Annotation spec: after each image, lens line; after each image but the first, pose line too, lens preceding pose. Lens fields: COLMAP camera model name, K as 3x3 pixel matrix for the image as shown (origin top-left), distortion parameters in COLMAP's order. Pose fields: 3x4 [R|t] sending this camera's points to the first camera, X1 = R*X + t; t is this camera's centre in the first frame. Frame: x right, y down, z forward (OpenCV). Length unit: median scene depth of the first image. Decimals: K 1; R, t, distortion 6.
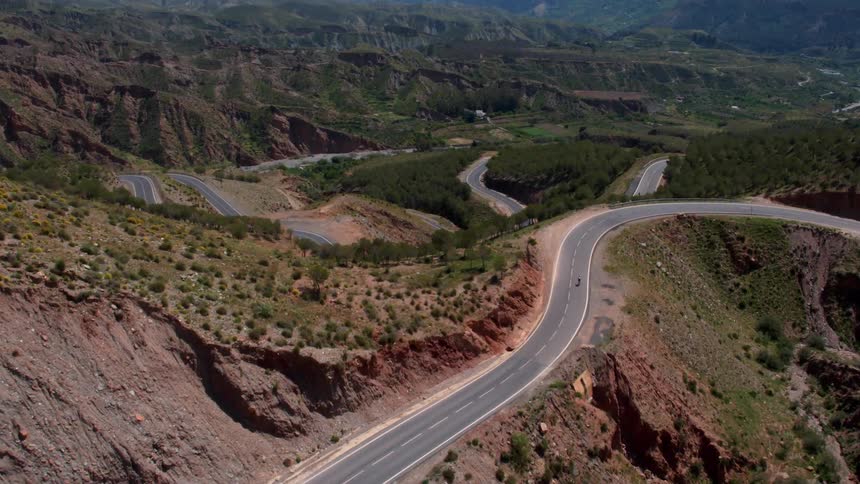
lens RADIAL K [[751.9, 0, 434.4], [0, 751.9, 237.1], [0, 0, 1]] dist [-0.128063, 0.016958]
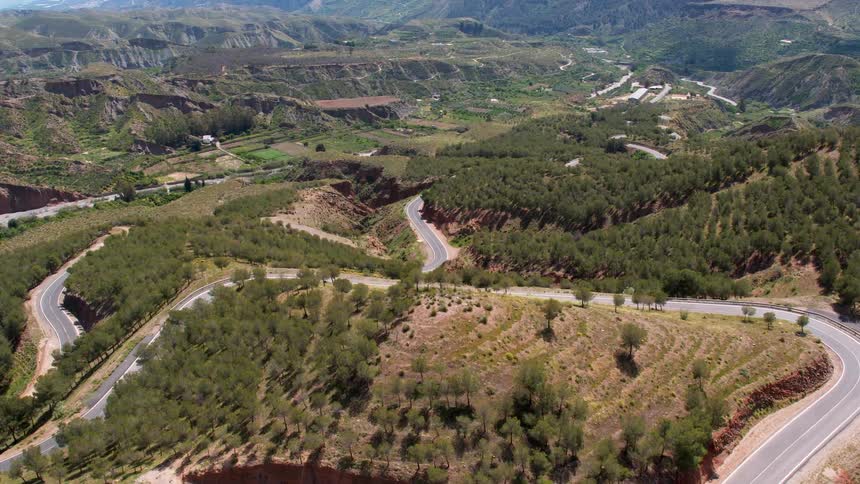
lens RADIAL K [[751.9, 0, 434.4], [0, 751.9, 237.1], [0, 0, 1]] dist [-0.128063, 0.016958]
pose [[0.962846, -0.118155, 0.242833, 0.076972], [0.115816, 0.992982, 0.023937, -0.032072], [-0.243957, 0.005076, 0.969773, 0.062251]]
